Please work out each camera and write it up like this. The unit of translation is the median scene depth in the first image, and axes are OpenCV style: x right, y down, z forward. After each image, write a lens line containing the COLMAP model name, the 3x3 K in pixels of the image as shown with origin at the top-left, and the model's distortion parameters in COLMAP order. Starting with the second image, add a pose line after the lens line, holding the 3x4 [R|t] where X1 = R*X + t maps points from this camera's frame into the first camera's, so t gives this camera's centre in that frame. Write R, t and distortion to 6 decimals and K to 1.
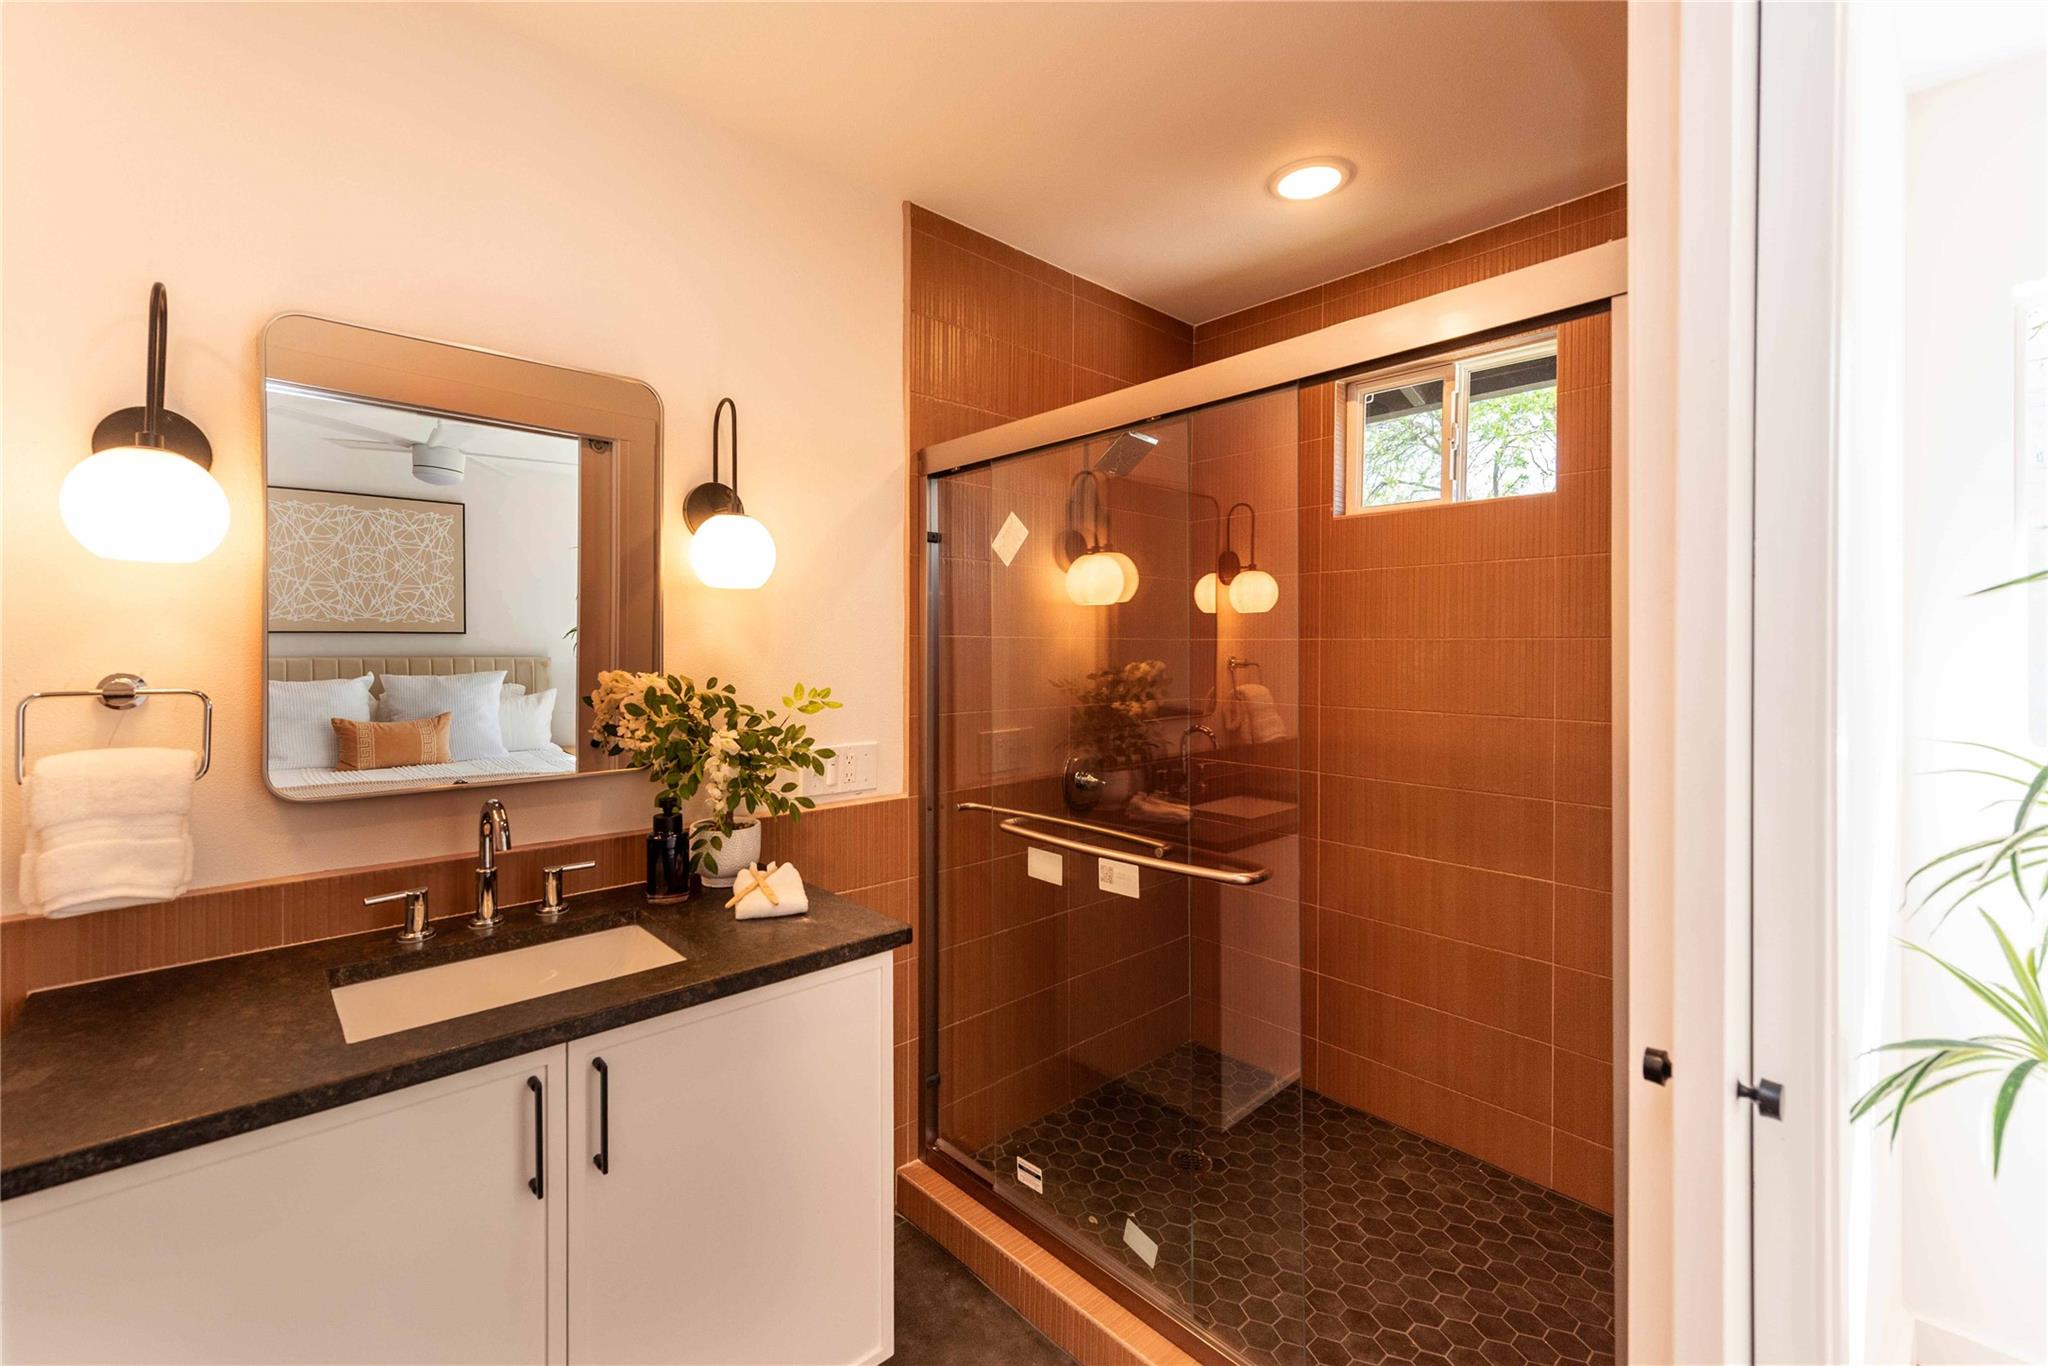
lens RADIAL K [[809.1, 0, 1019.6], [0, 809.1, 667.4], [0, 0, 1]] dist [0.011153, -0.001962]
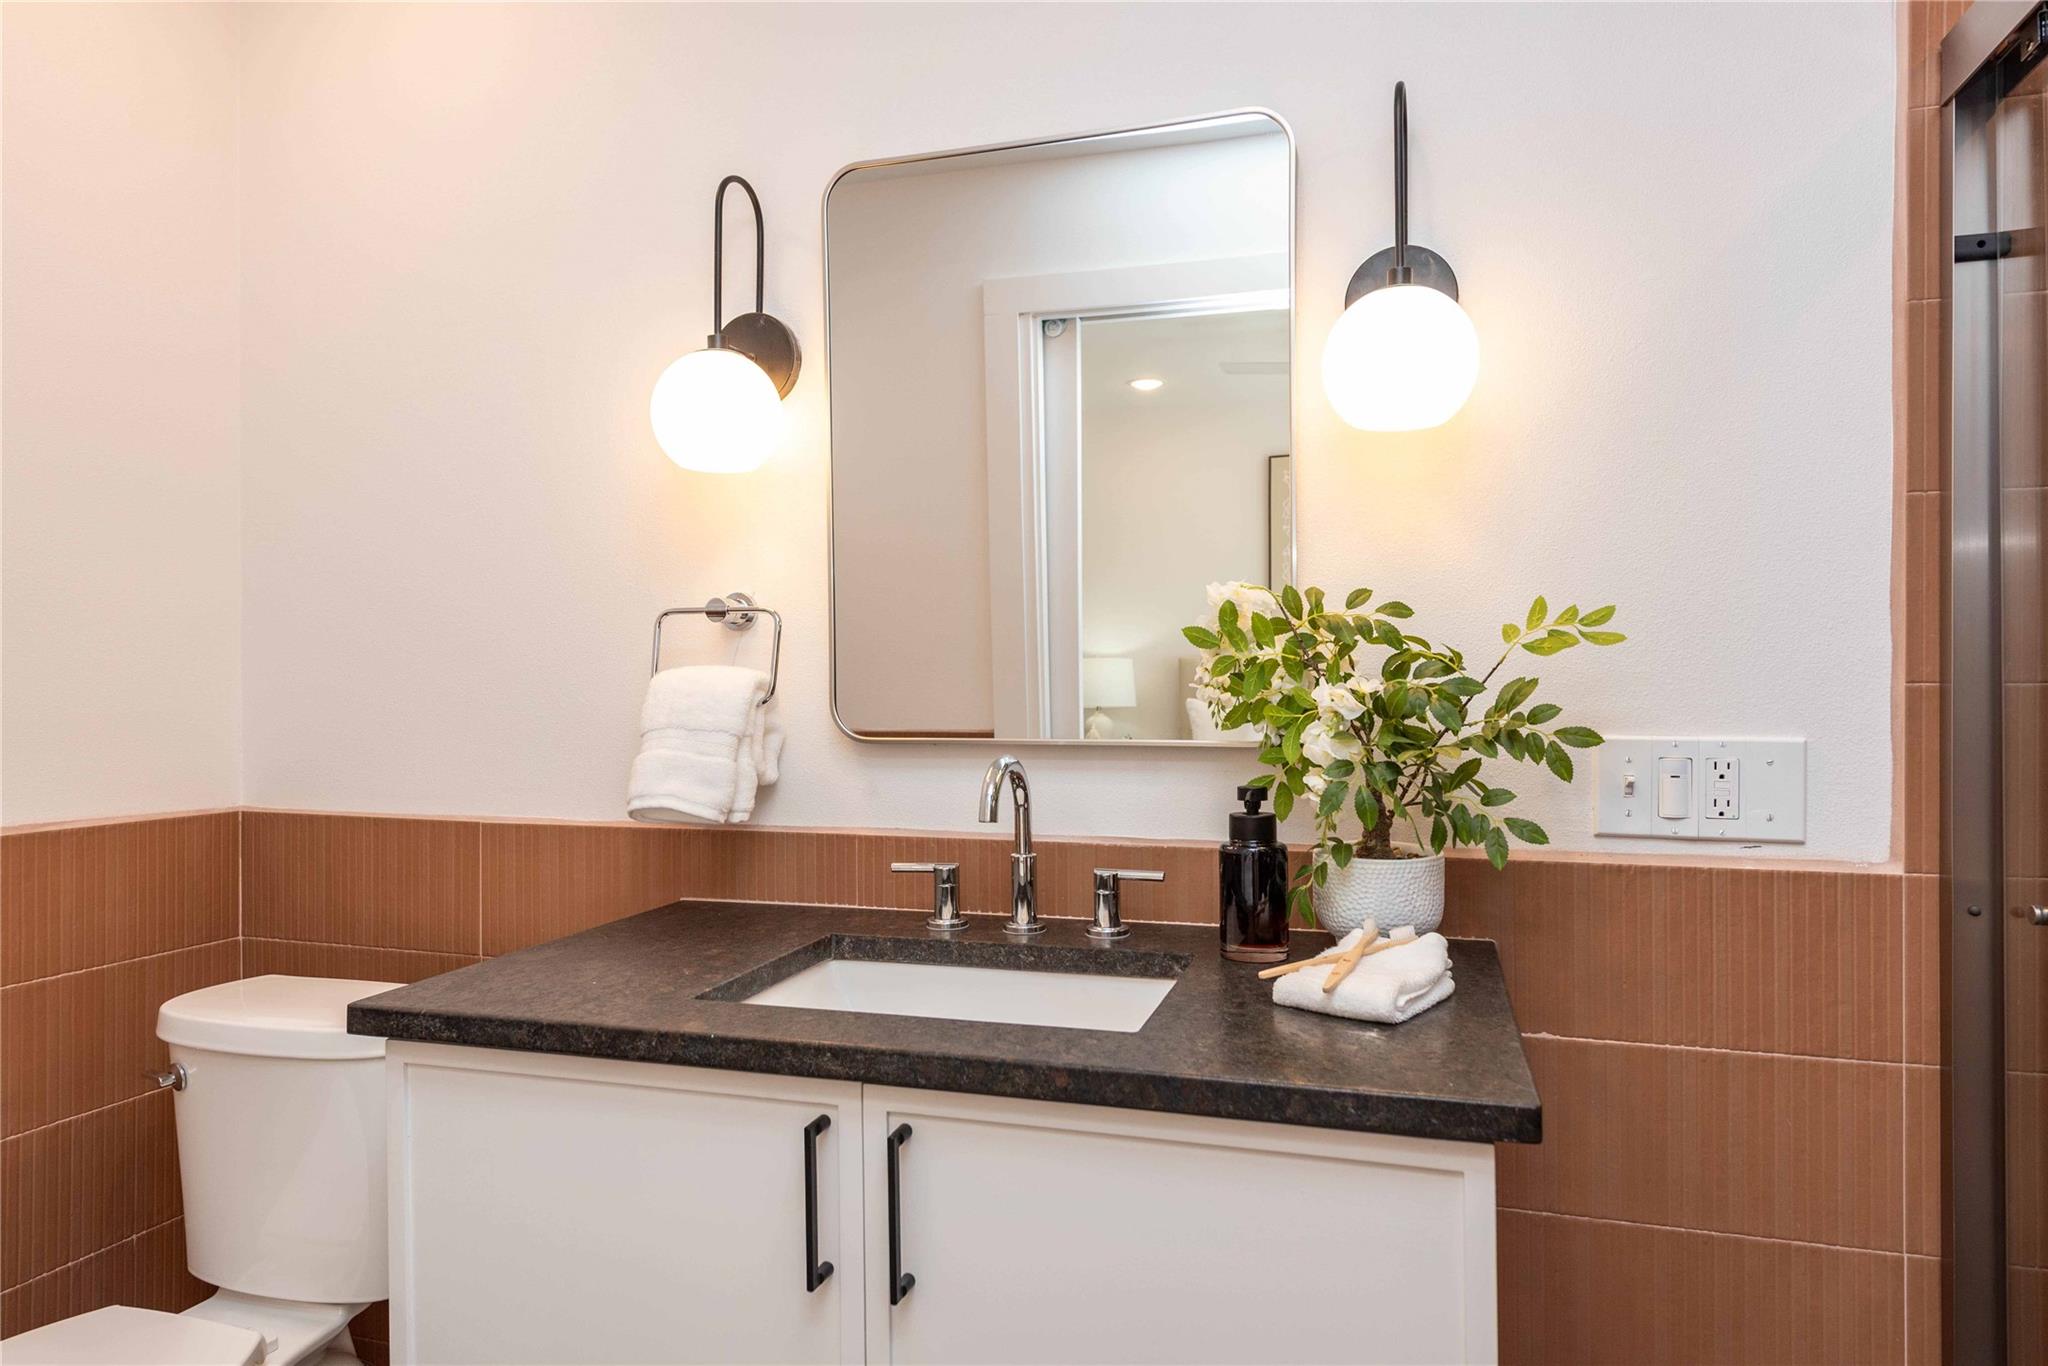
lens RADIAL K [[1220.7, 0, 1022.5], [0, 1220.7, 688.1], [0, 0, 1]] dist [0.014629, 0.000002]
pose [[0.526491, 0.002756, -0.850176, 0.248628], [0.001234, 0.999991, 0.004005, 0.087414], [0.850180, -0.003158, 0.526483, 0.392865]]
